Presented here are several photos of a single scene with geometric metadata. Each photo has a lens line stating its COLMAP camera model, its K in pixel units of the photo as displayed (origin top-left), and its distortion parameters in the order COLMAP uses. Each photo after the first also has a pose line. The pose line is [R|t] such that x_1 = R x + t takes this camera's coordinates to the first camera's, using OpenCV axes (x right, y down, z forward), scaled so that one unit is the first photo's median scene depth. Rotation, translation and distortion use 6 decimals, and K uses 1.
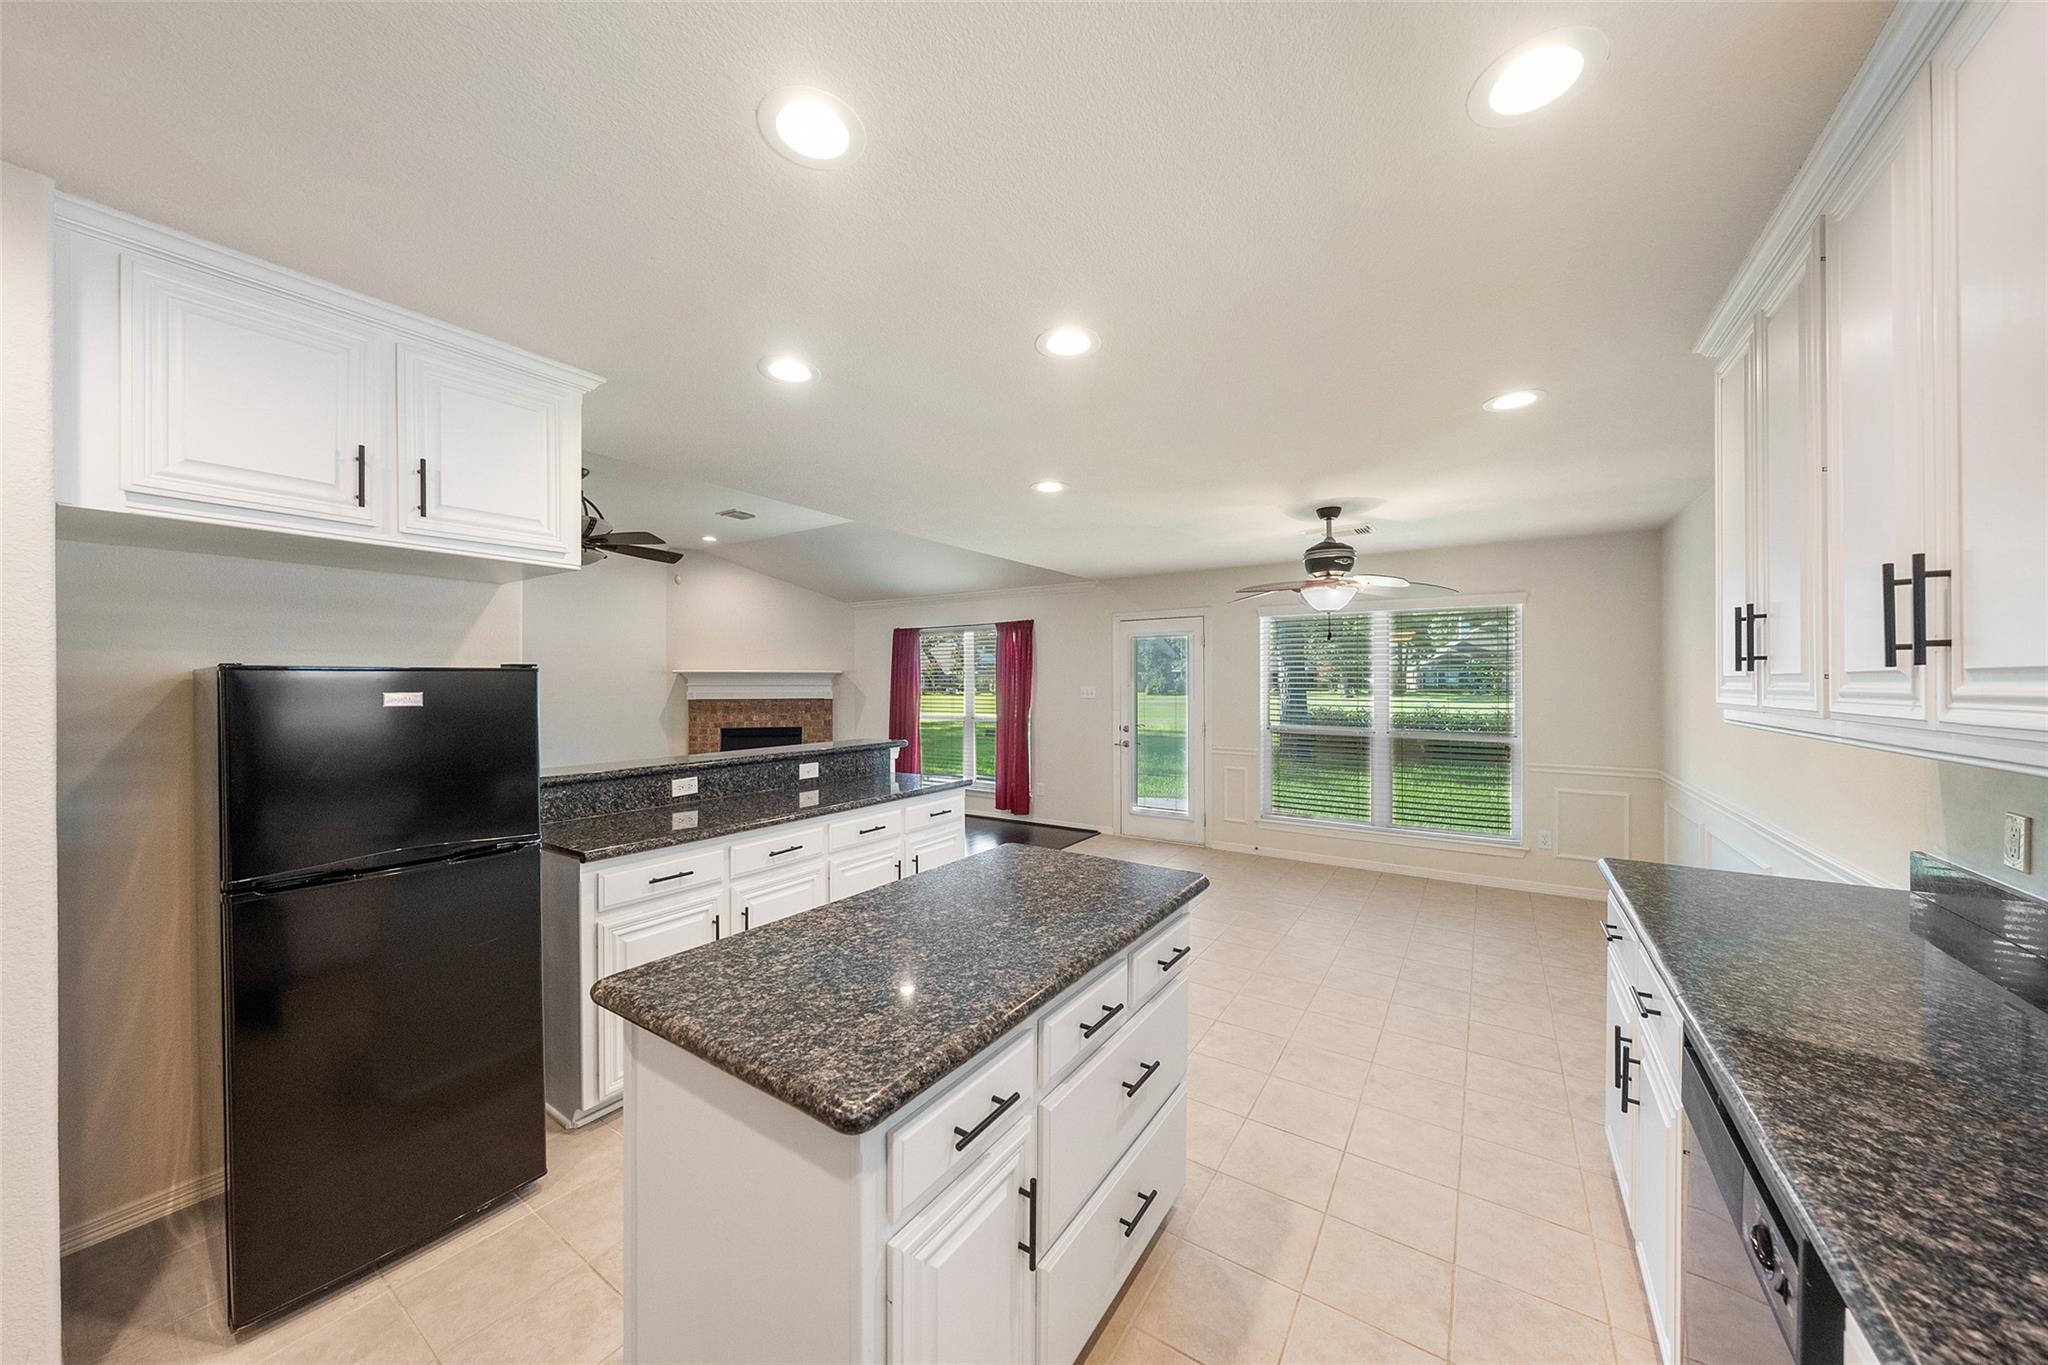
lens RADIAL K [[696.0, 0, 1025.6], [0, 696.0, 686.2], [0, 0, 1]] dist [-0.000038, 0.000012]
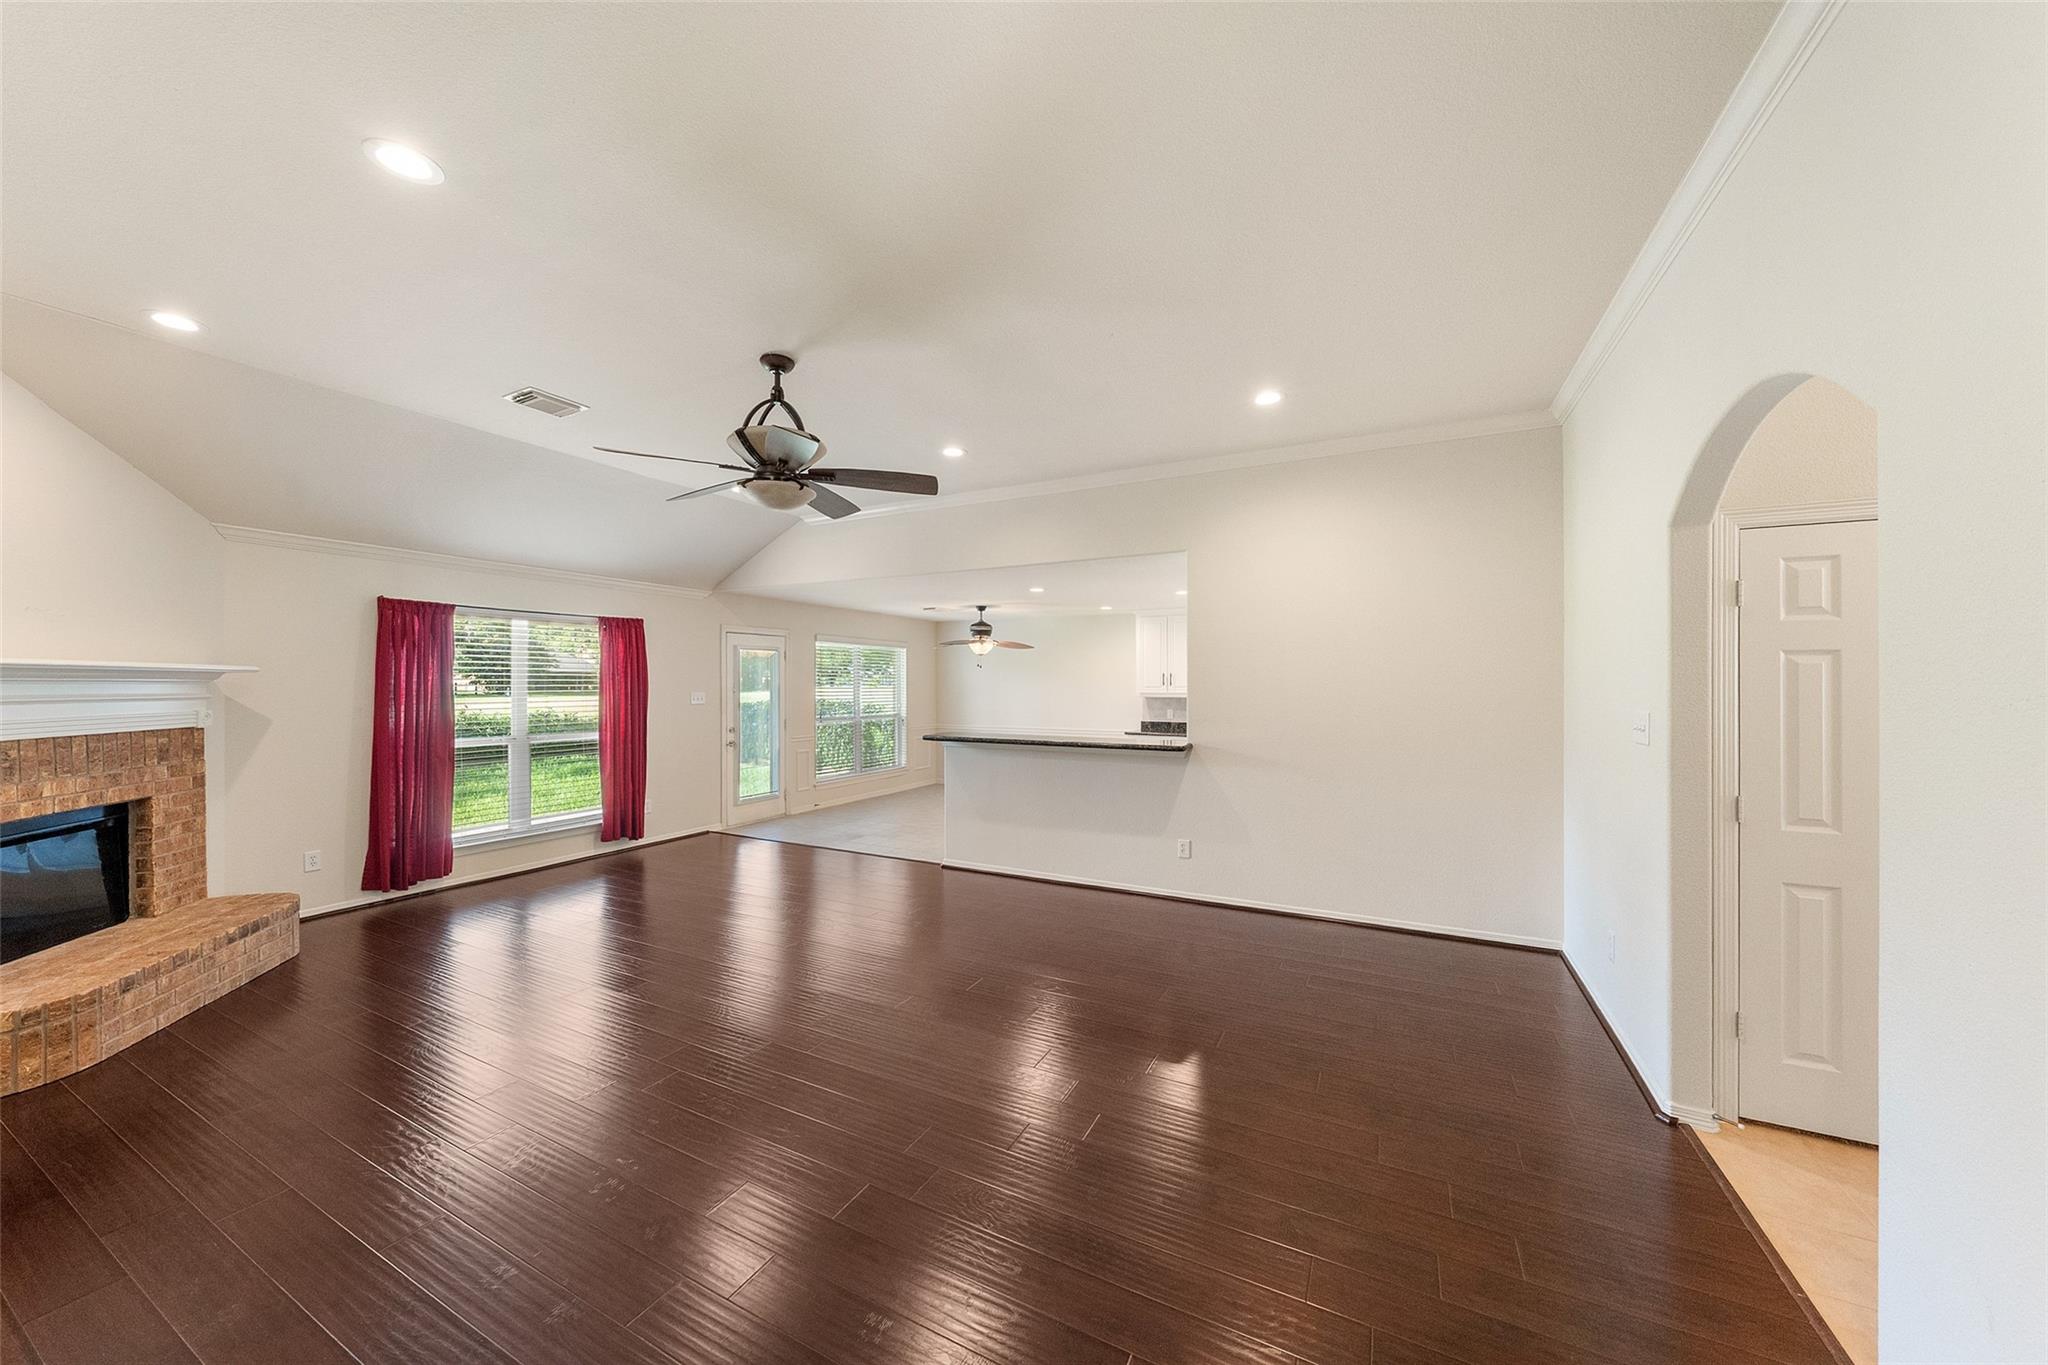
lens RADIAL K [[716.0, 0, 1024.0], [0, 716.0, 682.5], [0, 0, 1]] dist [0.001410, 0.000095]
pose [[-0.117561, 0.002896, 0.993061, -1.046716], [0.005284, 0.999983, -0.002291, -0.009197], [-0.993052, 0.004978, -0.117574, 0.671565]]
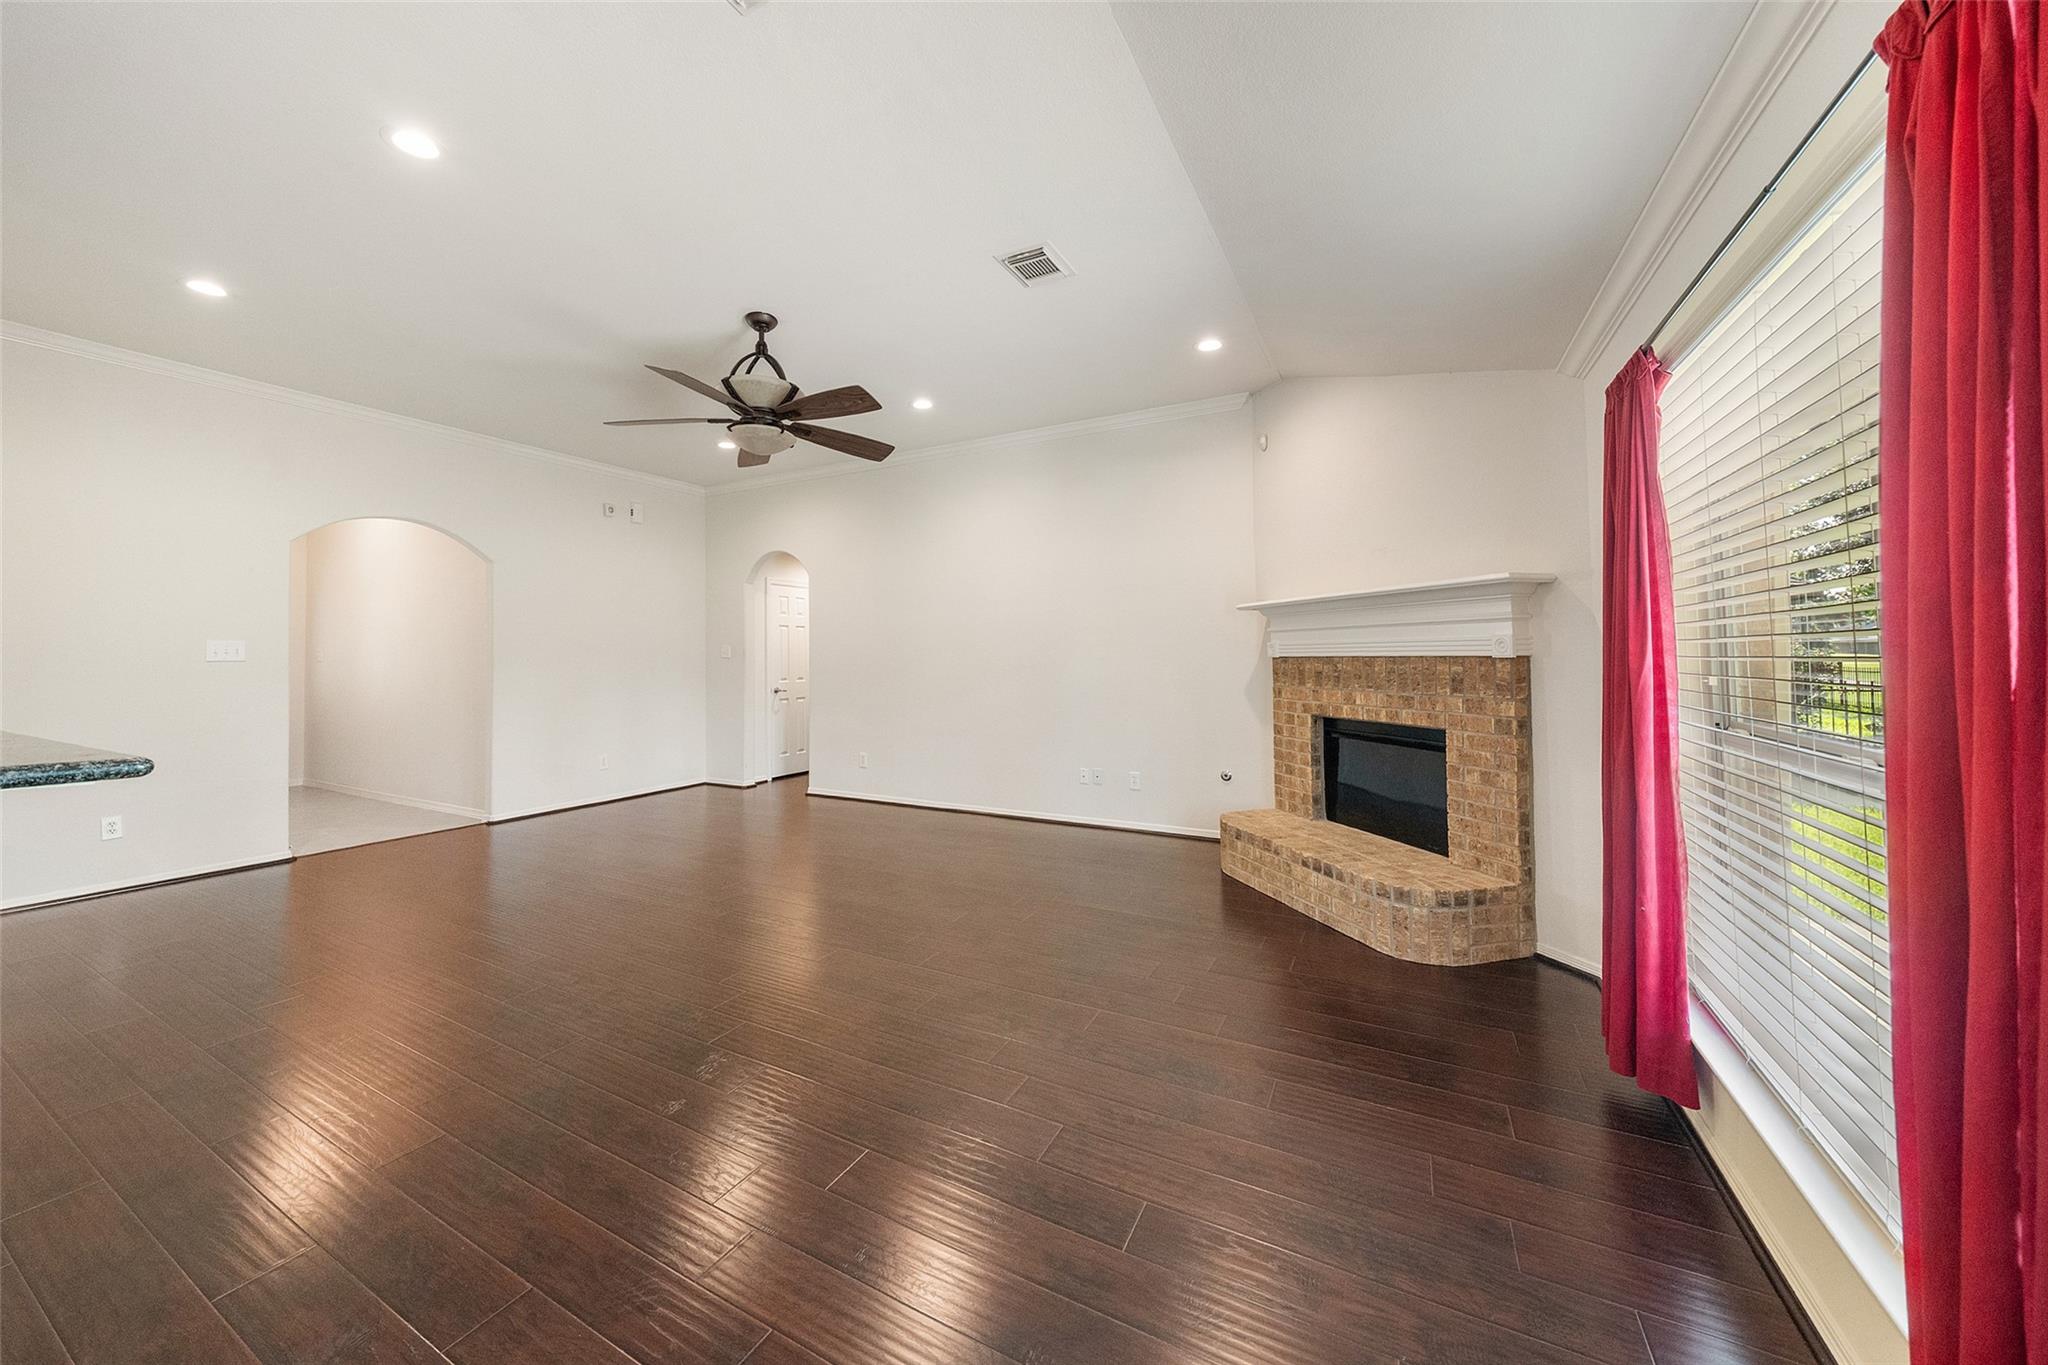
lens RADIAL K [[729.5, 0, 1006.4], [0, 729.5, 635.2], [0, 0, 1]] dist [0.000224, 0.000012]
pose [[0.090447, -0.026548, -0.995547, 0.078421], [0.001890, 0.999647, -0.026486, 0.021163], [0.995899, 0.000514, 0.090466, 0.922826]]
